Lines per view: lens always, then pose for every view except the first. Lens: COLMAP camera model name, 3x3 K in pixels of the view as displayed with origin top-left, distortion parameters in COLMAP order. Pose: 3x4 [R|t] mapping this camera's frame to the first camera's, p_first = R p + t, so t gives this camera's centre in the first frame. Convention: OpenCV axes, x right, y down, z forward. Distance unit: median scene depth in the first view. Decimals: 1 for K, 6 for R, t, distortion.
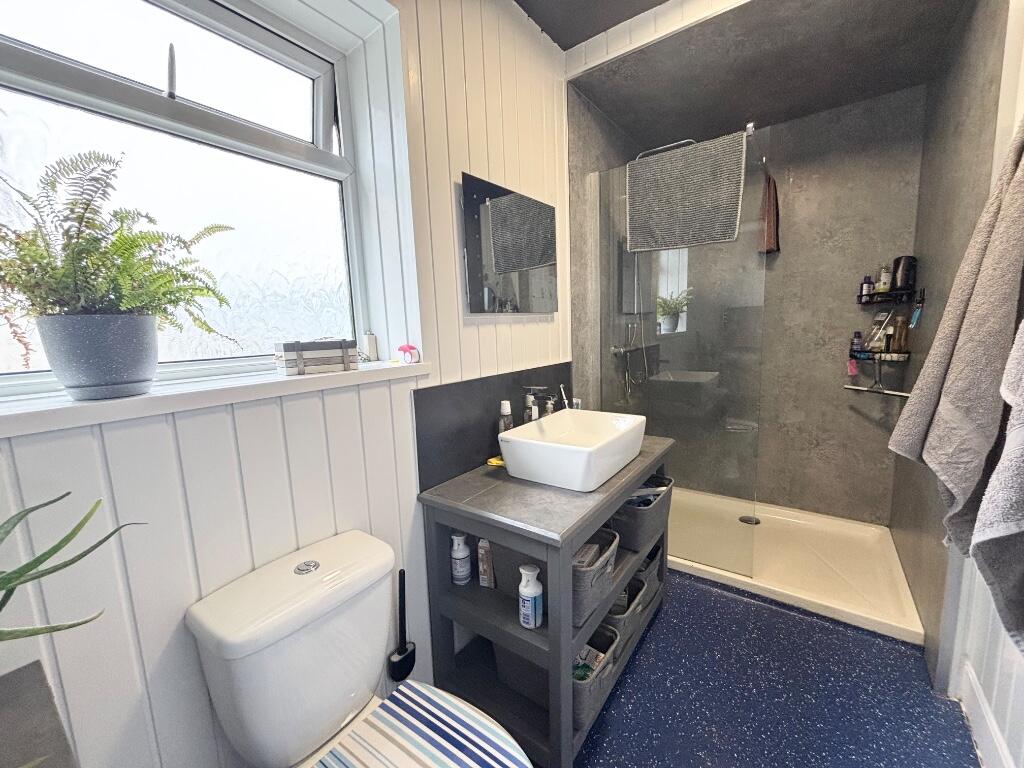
lens RADIAL K [[411.0, 0, 512.0], [0, 411.0, 384.0], [0, 0, 1]] dist [-0.000929, -0.000543]
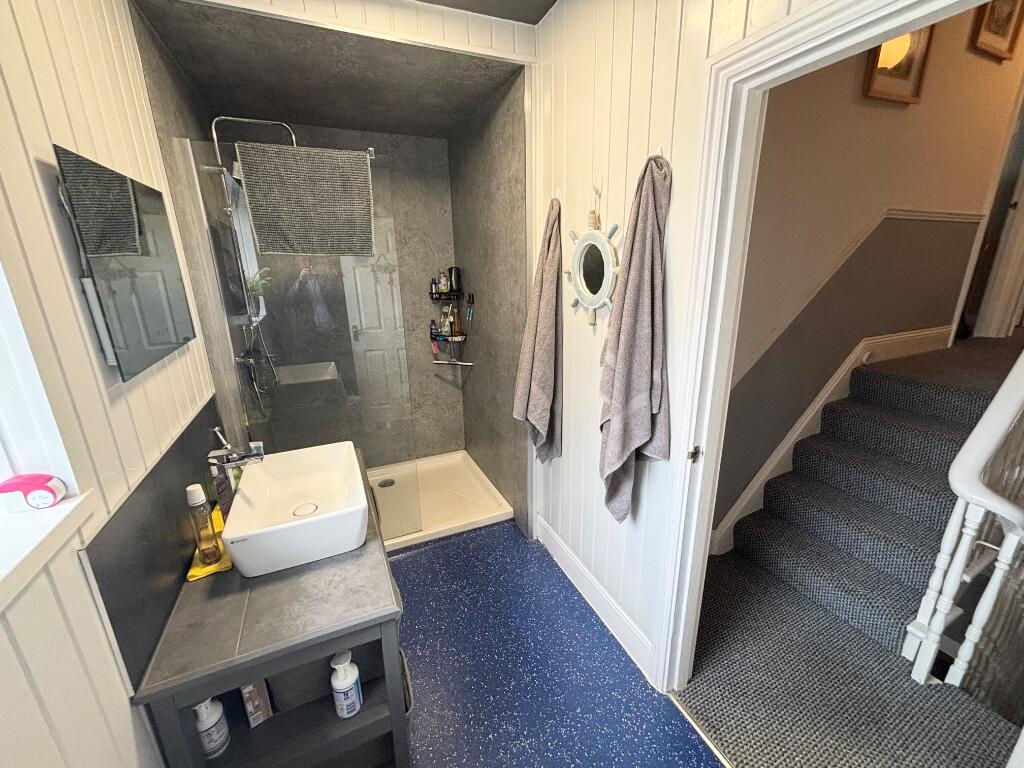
lens RADIAL K [[411.0, 0, 512.0], [0, 411.0, 384.0], [0, 0, 1]] dist [-0.000929, -0.000543]
pose [[0.487661, -0.211706, 0.846976, -0.270010], [0.113039, 0.977298, 0.179196, -0.171892], [-0.865684, 0.008354, 0.500521, 0.140948]]
